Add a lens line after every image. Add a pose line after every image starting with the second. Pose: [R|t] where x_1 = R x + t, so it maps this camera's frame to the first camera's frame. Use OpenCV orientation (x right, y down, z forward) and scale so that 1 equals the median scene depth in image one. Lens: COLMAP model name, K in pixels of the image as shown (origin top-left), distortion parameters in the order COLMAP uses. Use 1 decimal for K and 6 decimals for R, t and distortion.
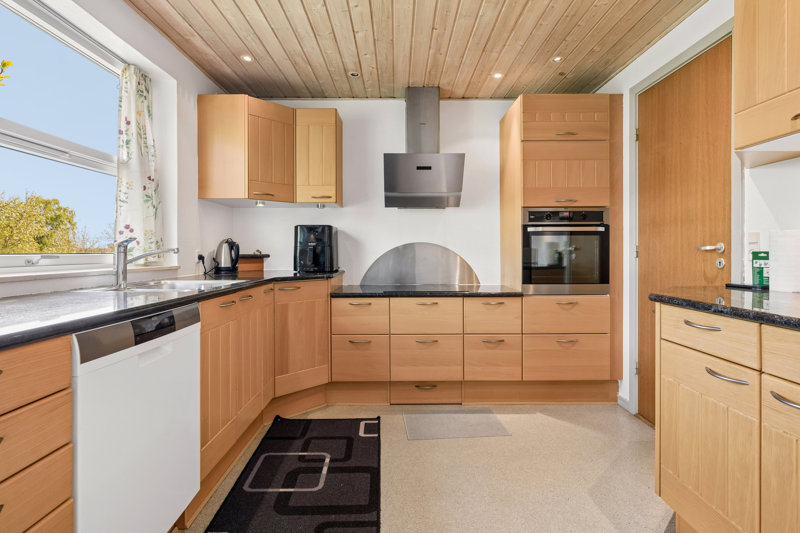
lens RADIAL K [[408.1, 0, 401.3], [0, 408.1, 247.9], [0, 0, 1]] dist [-0.000287, -0.000037]
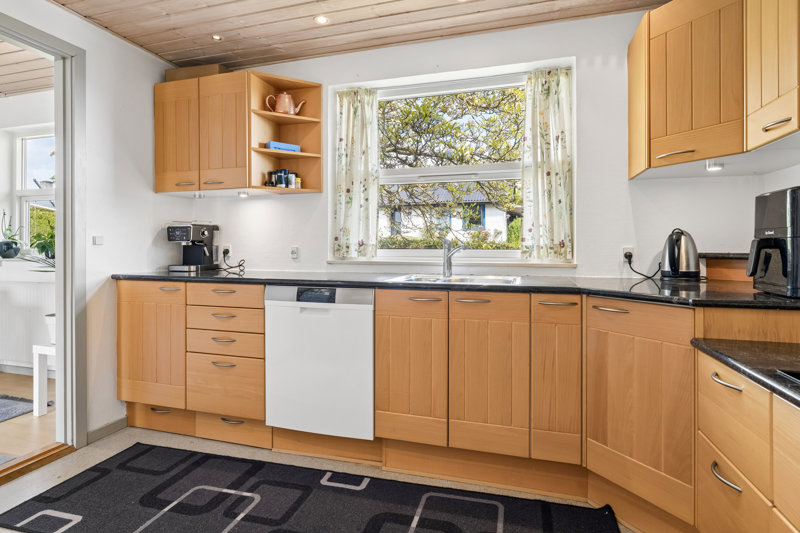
lens RADIAL K [[408.1, 0, 401.3], [0, 408.1, 247.9], [0, 0, 1]] dist [-0.000287, -0.000037]
pose [[-0.287803, 0.003496, -0.957683, 0.462107], [0.003171, 0.999991, 0.002698, 0.005717], [0.957684, -0.002260, -0.287812, 1.011463]]
